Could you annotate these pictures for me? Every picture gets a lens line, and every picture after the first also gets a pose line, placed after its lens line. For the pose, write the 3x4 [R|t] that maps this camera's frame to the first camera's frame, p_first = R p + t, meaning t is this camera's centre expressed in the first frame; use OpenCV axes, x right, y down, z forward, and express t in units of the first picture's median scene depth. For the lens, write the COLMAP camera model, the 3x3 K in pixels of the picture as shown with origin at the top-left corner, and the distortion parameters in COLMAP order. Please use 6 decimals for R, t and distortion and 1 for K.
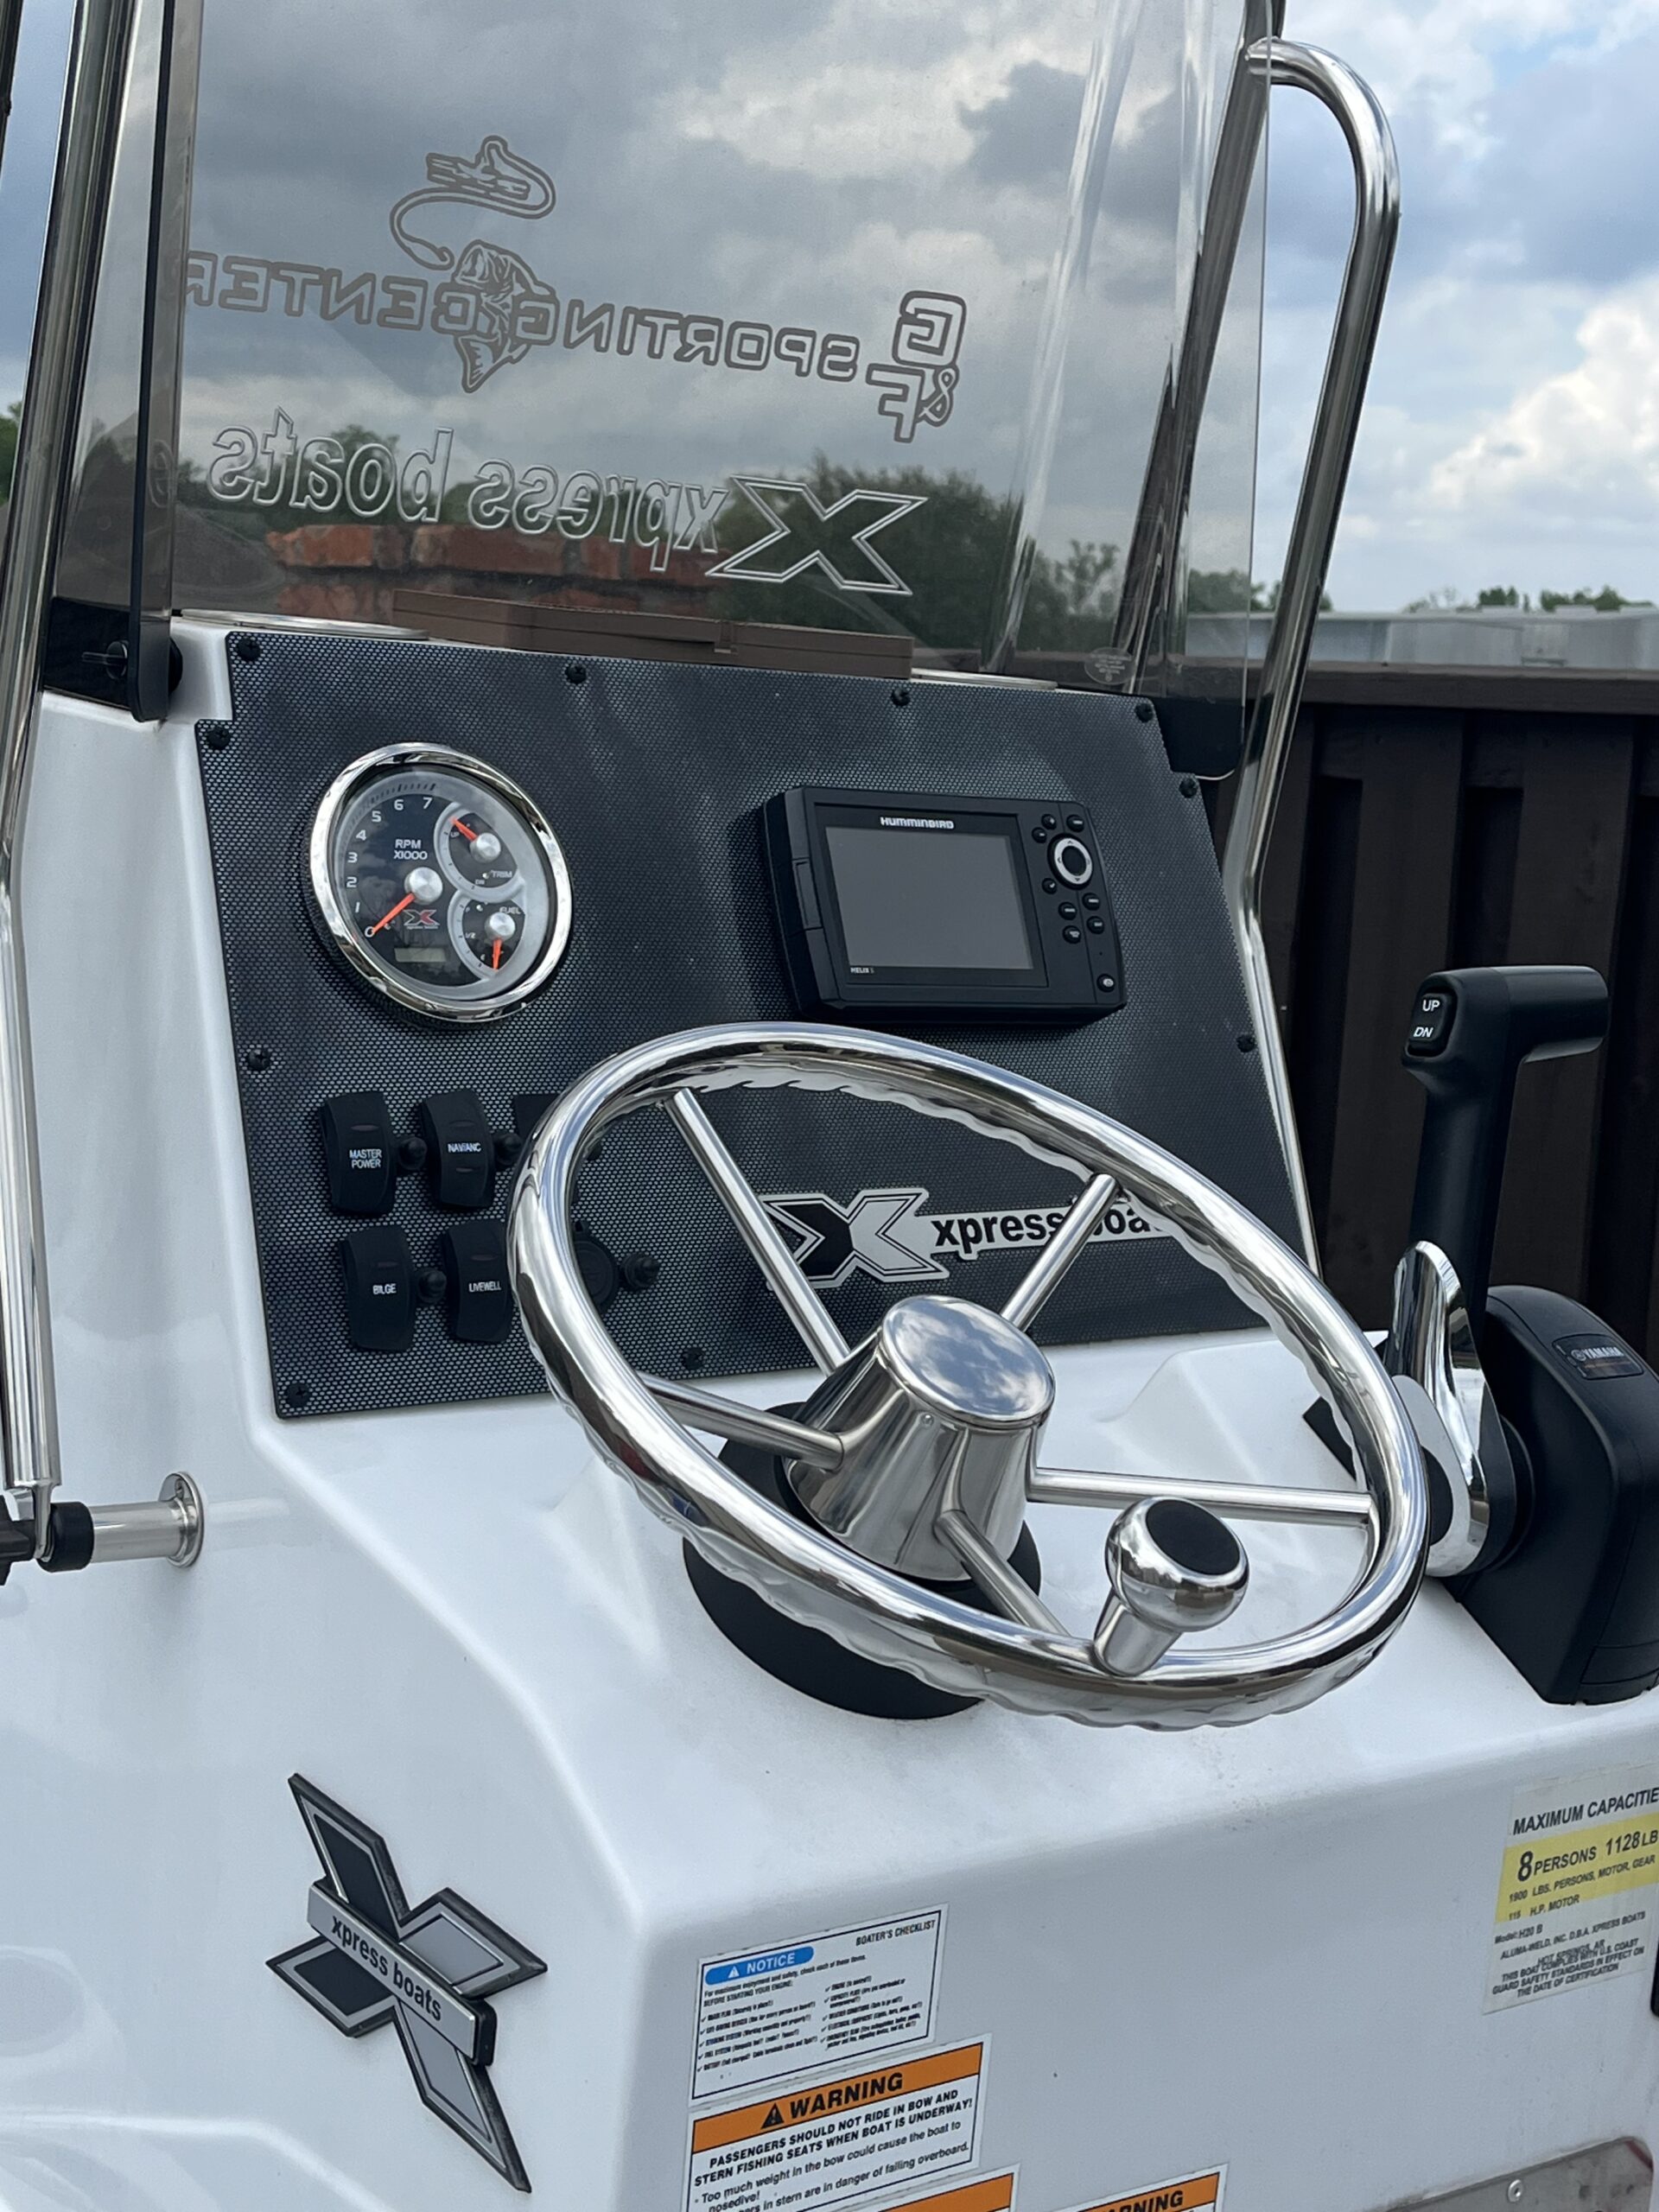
lens RADIAL K [[3084.3, 0, 829.5], [0, 3084.3, 1106.0], [0, 0, 1]] dist [0.599014, -3.552312]
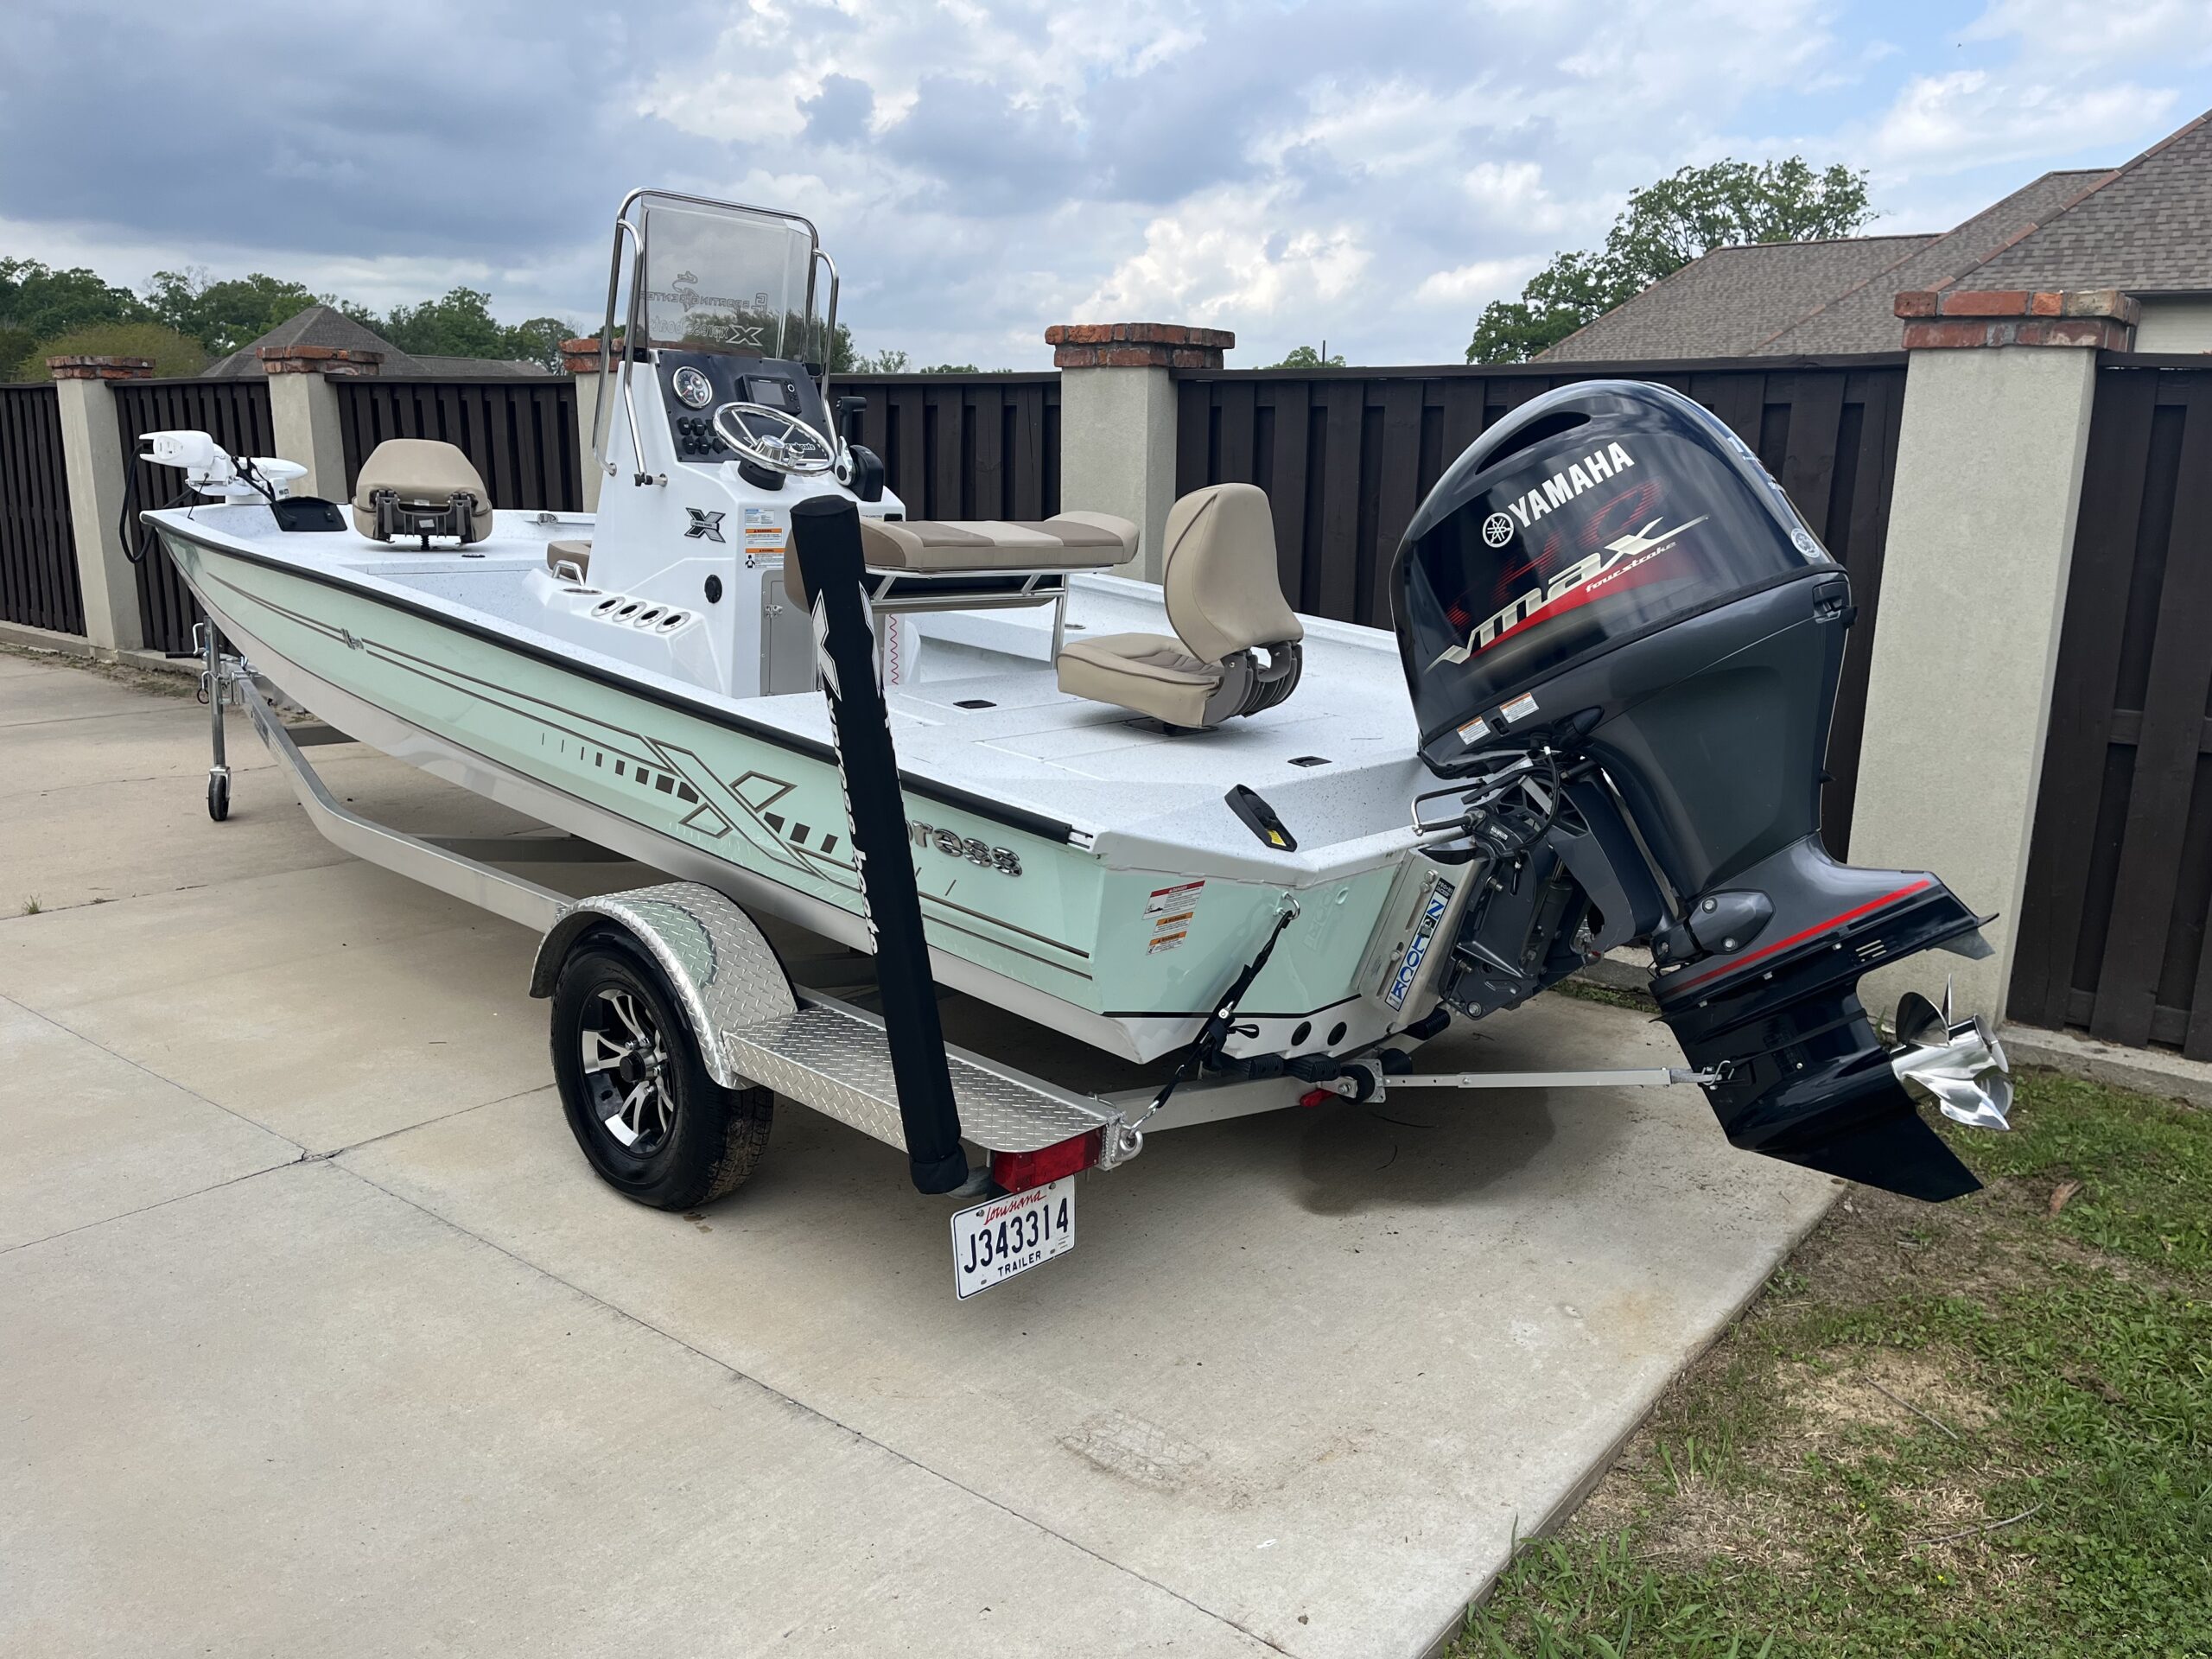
lens RADIAL K [[1670.7, 0, 1106.0], [0, 1670.7, 829.5], [0, 0, 1]] dist [0.033803, -0.001847]
pose [[0.978572, -0.068736, 0.194092, -0.019109], [0.048753, 0.993178, 0.105925, 0.531039], [-0.200049, -0.094193, 0.975248, -2.776938]]
